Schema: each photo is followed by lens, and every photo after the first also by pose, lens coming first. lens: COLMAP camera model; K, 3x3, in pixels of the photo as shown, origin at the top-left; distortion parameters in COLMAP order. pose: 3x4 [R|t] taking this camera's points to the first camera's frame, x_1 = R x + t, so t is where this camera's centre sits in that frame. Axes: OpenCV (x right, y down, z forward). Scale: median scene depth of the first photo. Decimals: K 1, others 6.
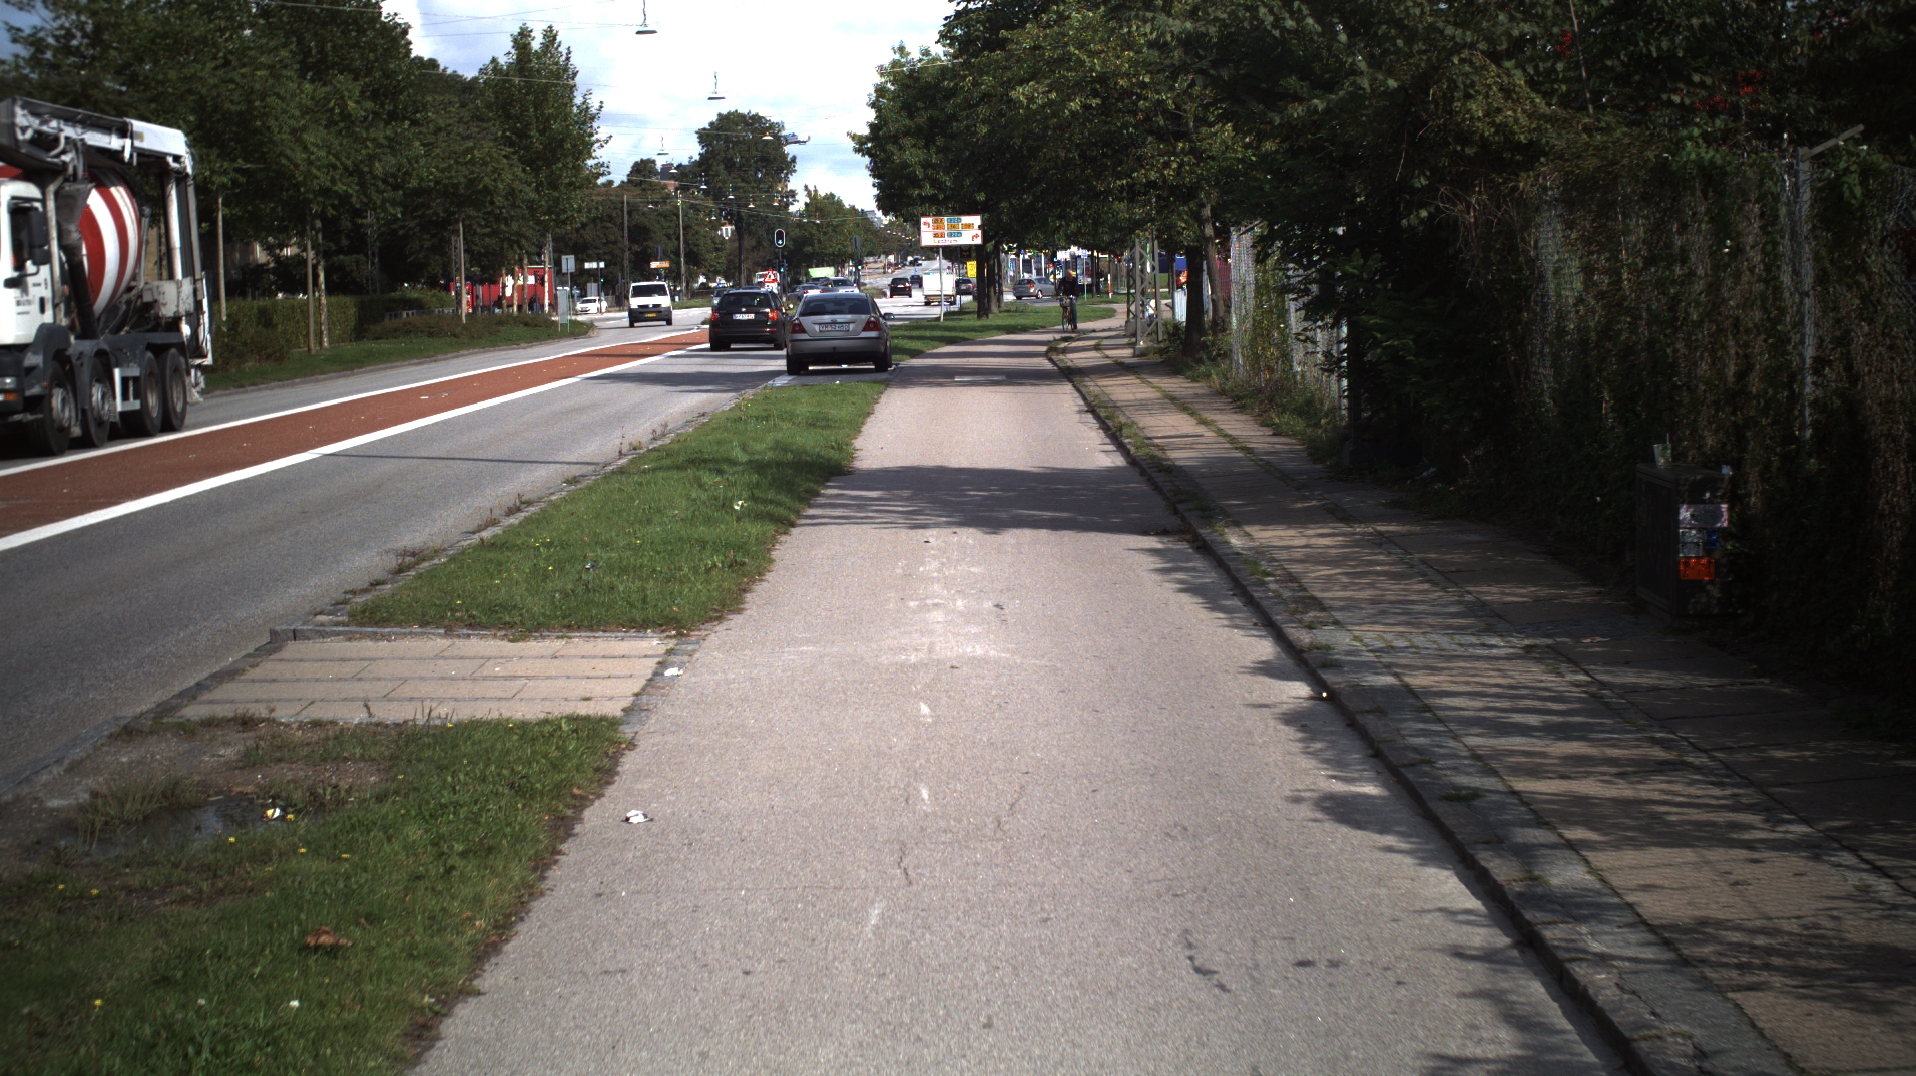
lens RADIAL K [[3685.2, 0, 958.0], [0, 3685.2, 538.0], [0, 0, 1]] dist [-0.296094, -0.160636]
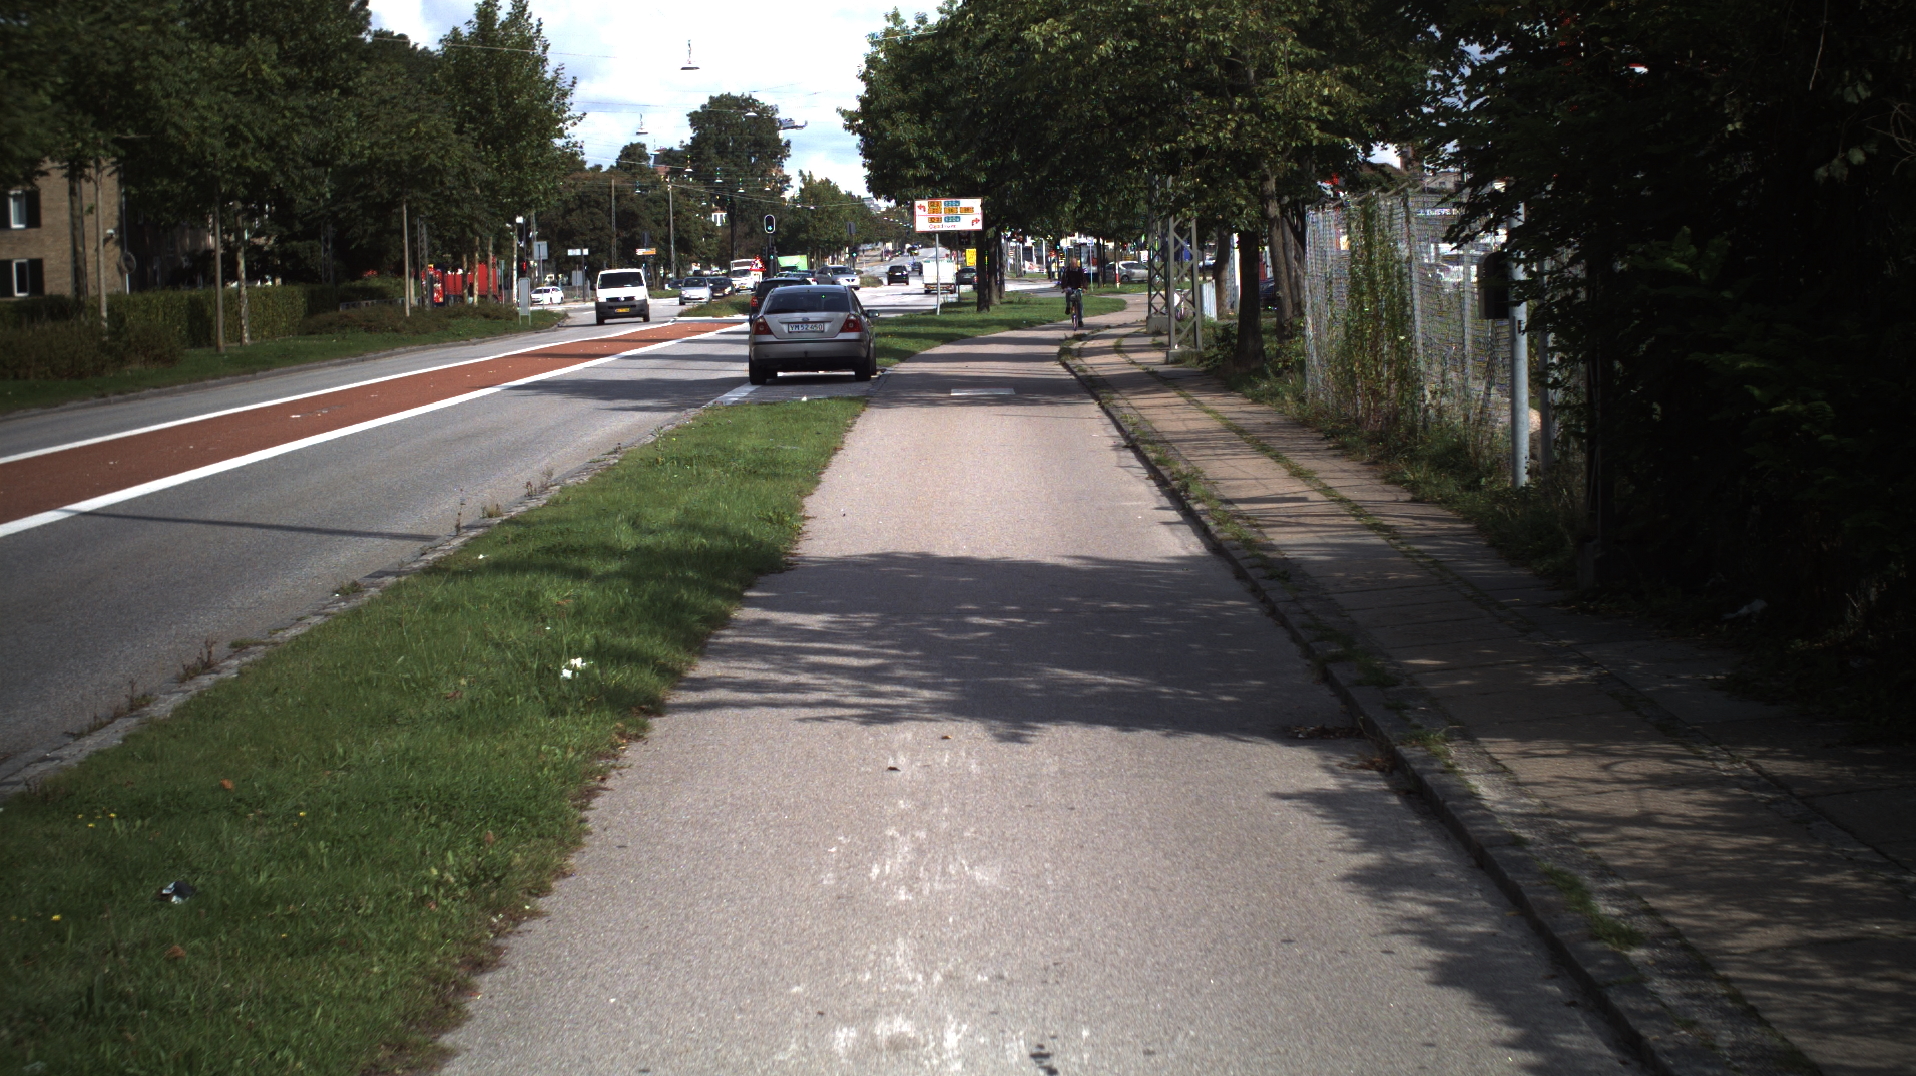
lens RADIAL K [[3685.2, 0, 958.0], [0, 3685.2, 538.0], [0, 0, 1]] dist [-0.296094, -0.160636]
pose [[0.999998, 0.002028, 0.000490, 0.000195], [-0.002029, 0.999992, 0.003331, -0.009008], [-0.000483, -0.003332, 0.999994, 0.122014]]
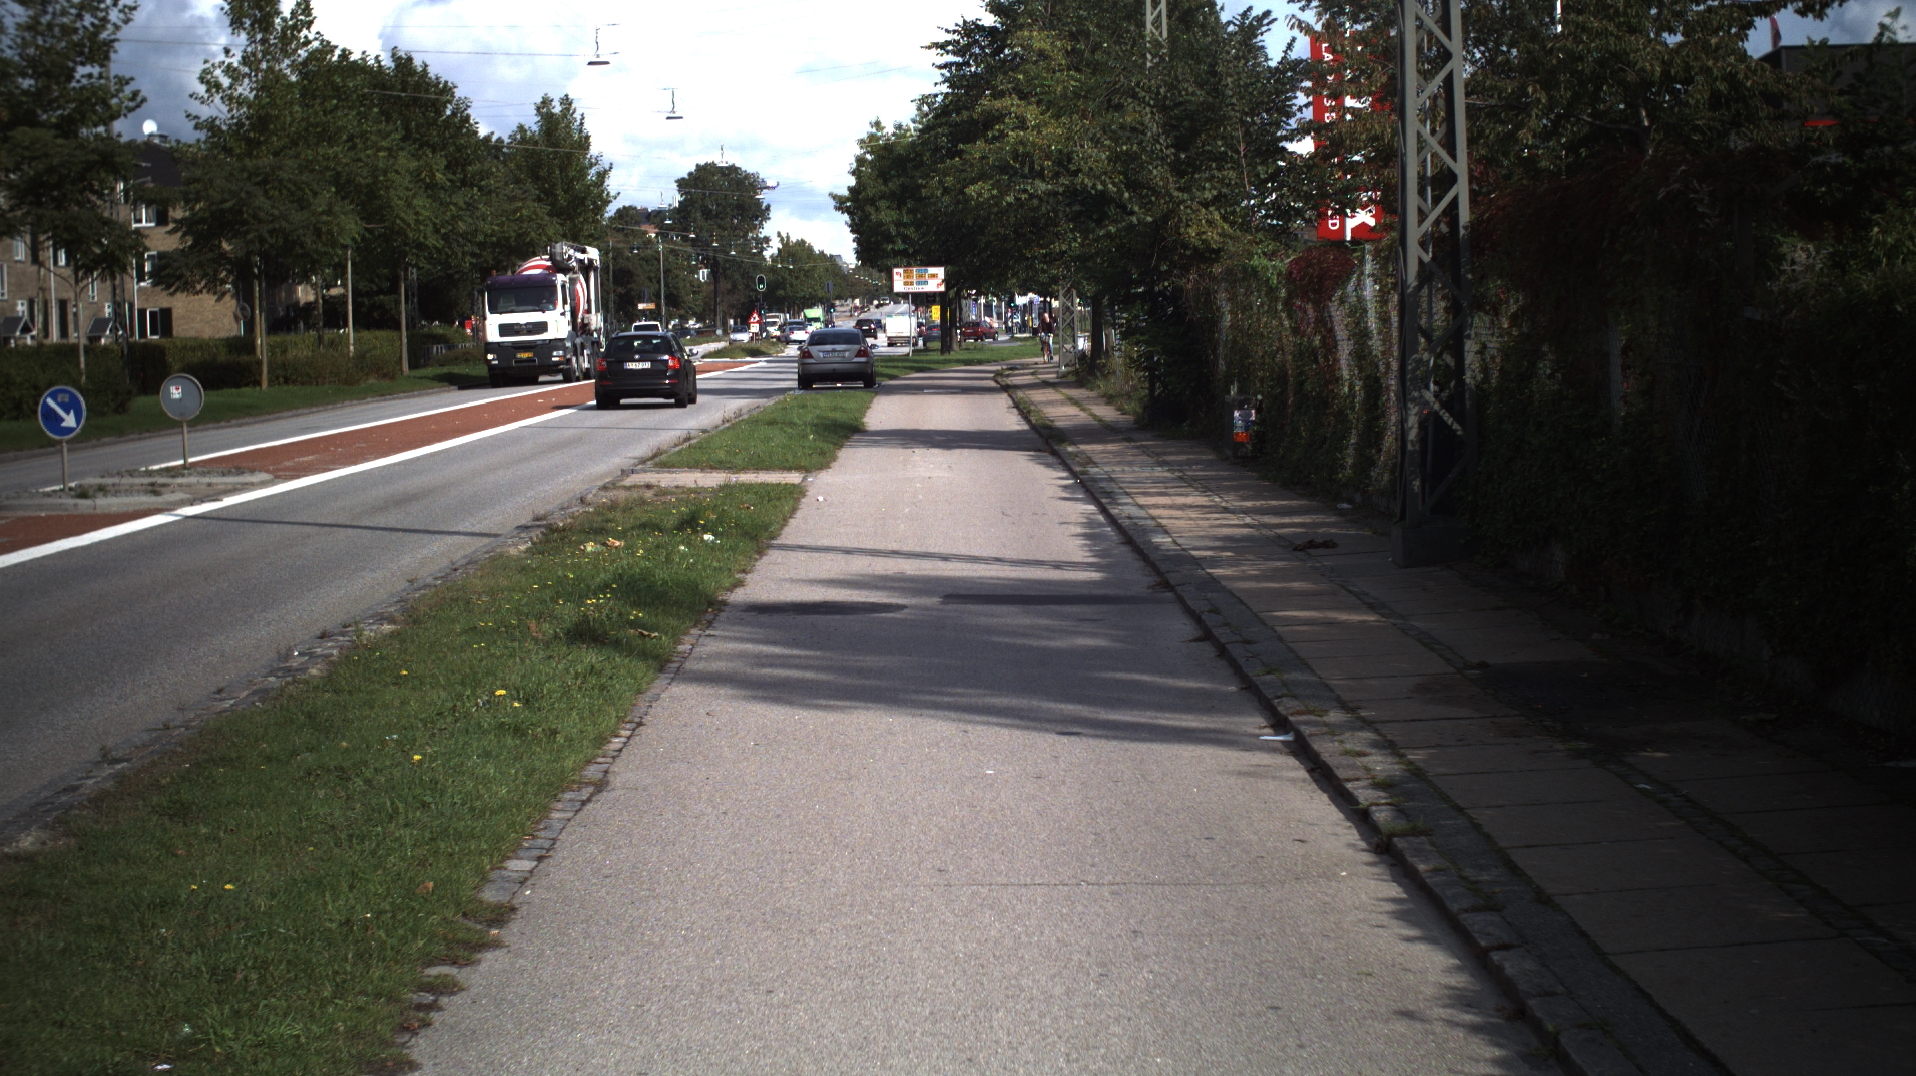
lens RADIAL K [[3685.2, 0, 958.0], [0, 3685.2, 538.0], [0, 0, 1]] dist [-0.296094, -0.160636]
pose [[0.999919, 0.007408, 0.010303, -0.001239], [-0.007285, 0.999902, -0.011956, 0.018165], [-0.010391, 0.011880, 0.999875, -0.244230]]
